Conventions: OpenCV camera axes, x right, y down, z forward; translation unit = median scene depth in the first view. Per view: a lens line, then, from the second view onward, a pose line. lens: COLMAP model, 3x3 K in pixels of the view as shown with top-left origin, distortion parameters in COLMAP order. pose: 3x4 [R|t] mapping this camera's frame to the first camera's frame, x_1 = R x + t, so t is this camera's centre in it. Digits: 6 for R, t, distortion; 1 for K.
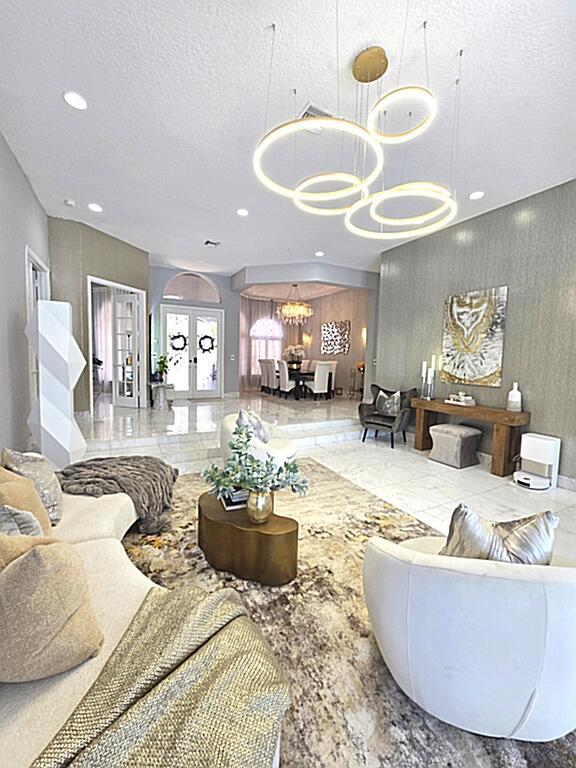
lens RADIAL K [[316.0, 0, 289.4], [0, 316.0, 380.1], [0, 0, 1]] dist [-0.002258, -0.000064]
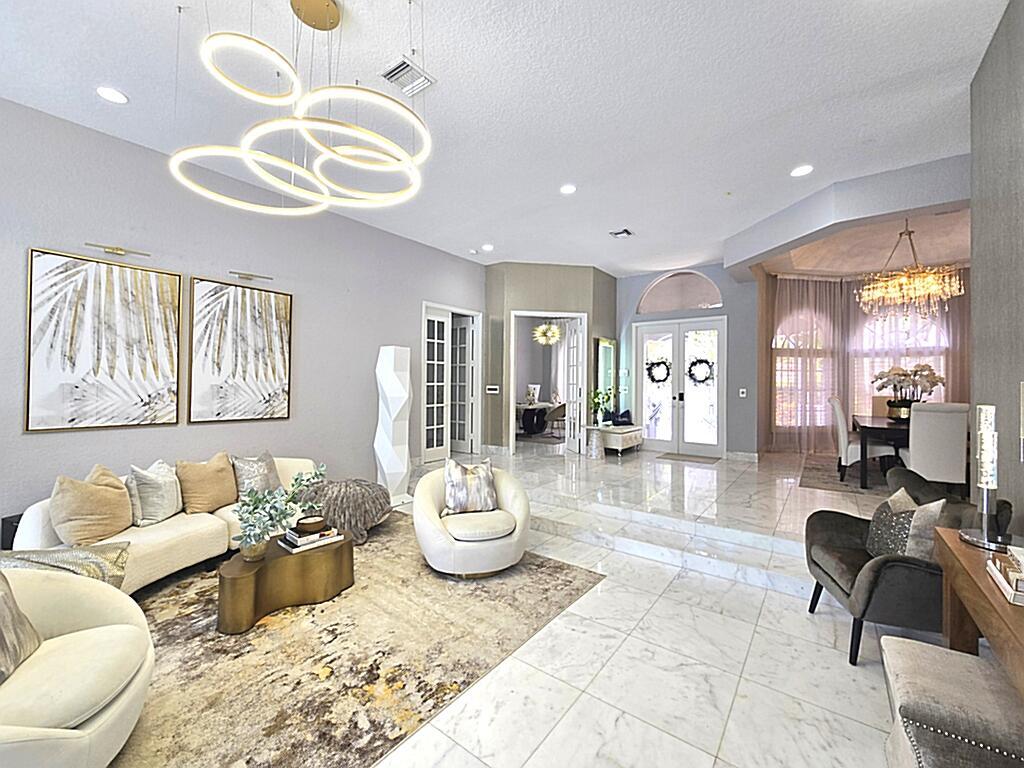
lens RADIAL K [[421.9, 0, 507.6], [0, 421.9, 381.4], [0, 0, 1]] dist [-0.001483, 0.001053]
pose [[0.419098, -0.025711, -0.907577, 0.670023], [-0.066614, 0.996034, -0.058978, -0.033499], [0.905494, 0.085175, 0.415724, 0.532448]]
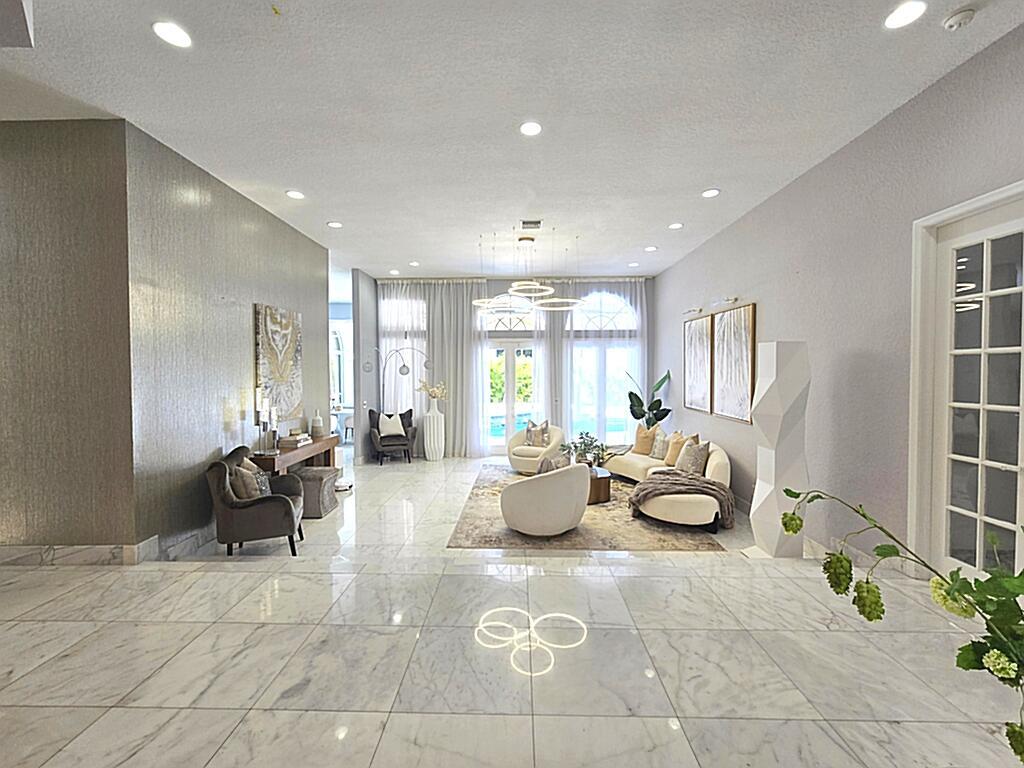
lens RADIAL K [[418.8, 0, 508.5], [0, 418.8, 381.6], [0, 0, 1]] dist [0.002534, 0.000717]
pose [[-0.871913, -0.034473, 0.488445, -0.481320], [0.018533, 0.994481, 0.103271, -0.196237], [-0.489309, 0.099096, -0.866462, 1.704754]]
